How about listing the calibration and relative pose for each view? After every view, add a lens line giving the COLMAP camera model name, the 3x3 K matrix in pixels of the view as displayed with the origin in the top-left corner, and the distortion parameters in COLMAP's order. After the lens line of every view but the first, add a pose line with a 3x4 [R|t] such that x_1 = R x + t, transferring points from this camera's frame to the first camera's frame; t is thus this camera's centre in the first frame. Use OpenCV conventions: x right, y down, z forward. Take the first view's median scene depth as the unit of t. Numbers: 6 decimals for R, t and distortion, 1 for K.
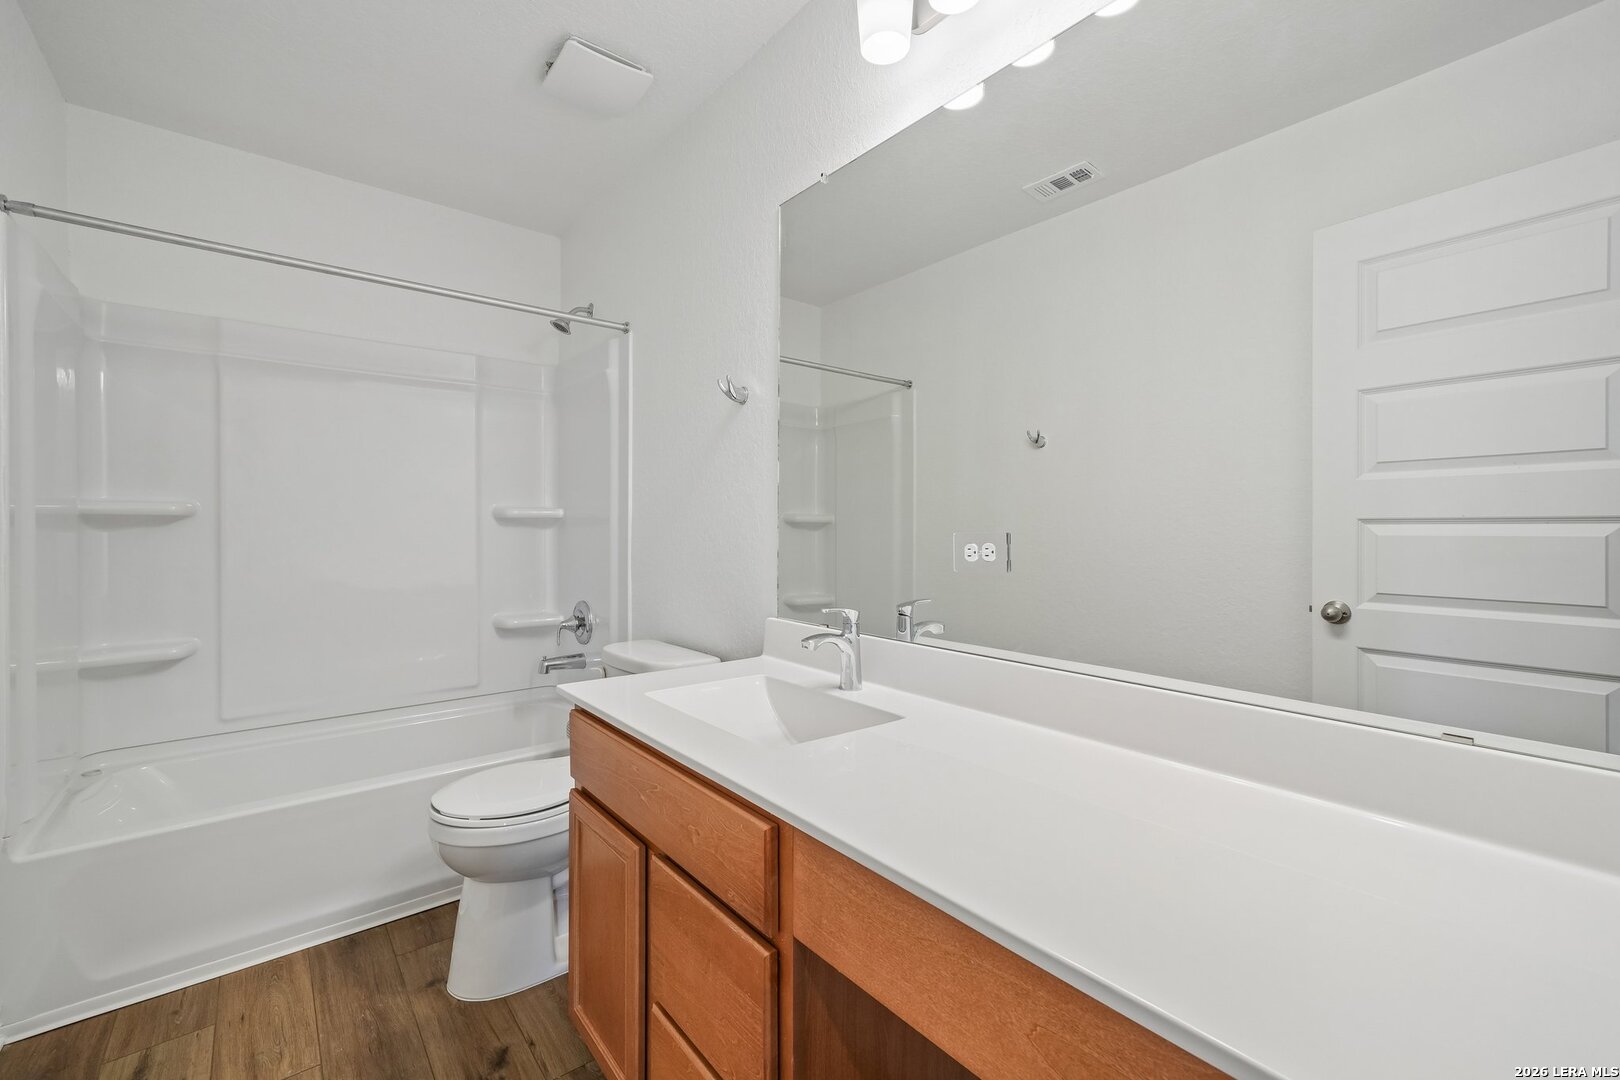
lens RADIAL K [[678.4, 0, 808.2], [0, 678.4, 541.0], [0, 0, 1]] dist [-0.001637, 0.004014]
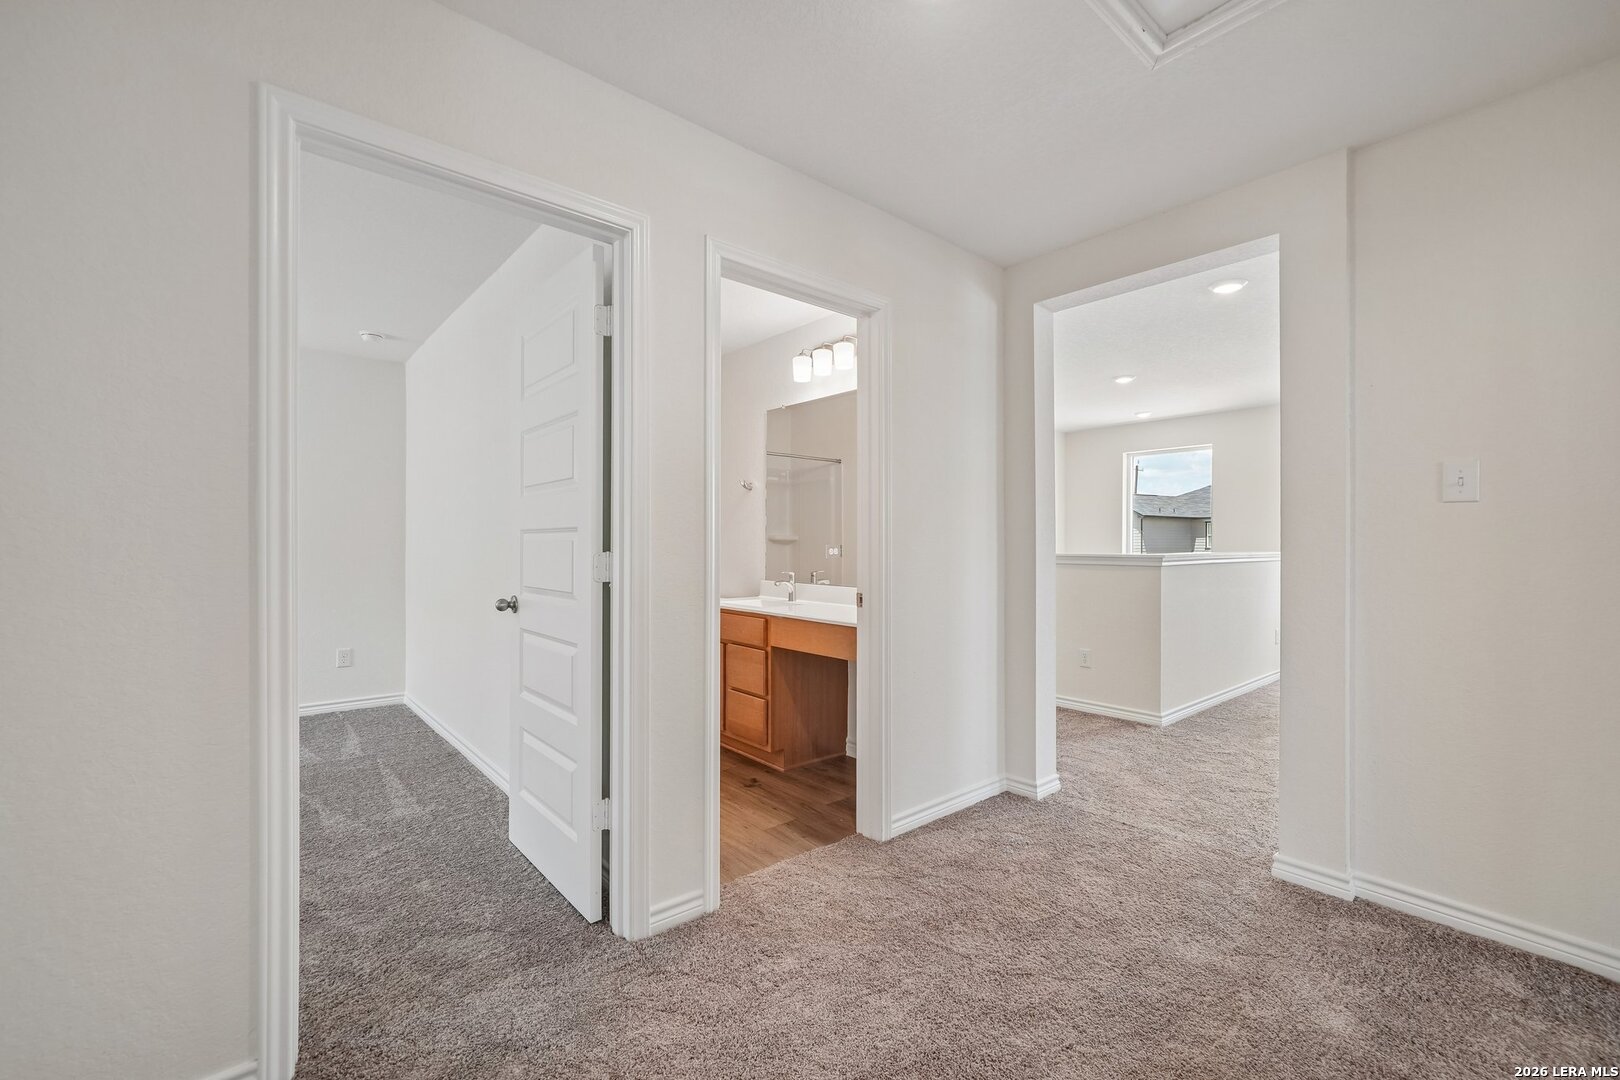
lens RADIAL K [[678.4, 0, 808.2], [0, 678.4, 541.0], [0, 0, 1]] dist [-0.001637, 0.004014]
pose [[0.999747, -0.002801, 0.022327, 0.053069], [0.003301, 0.999743, -0.022417, 0.027205], [-0.022258, 0.022485, 0.999499, -1.418746]]
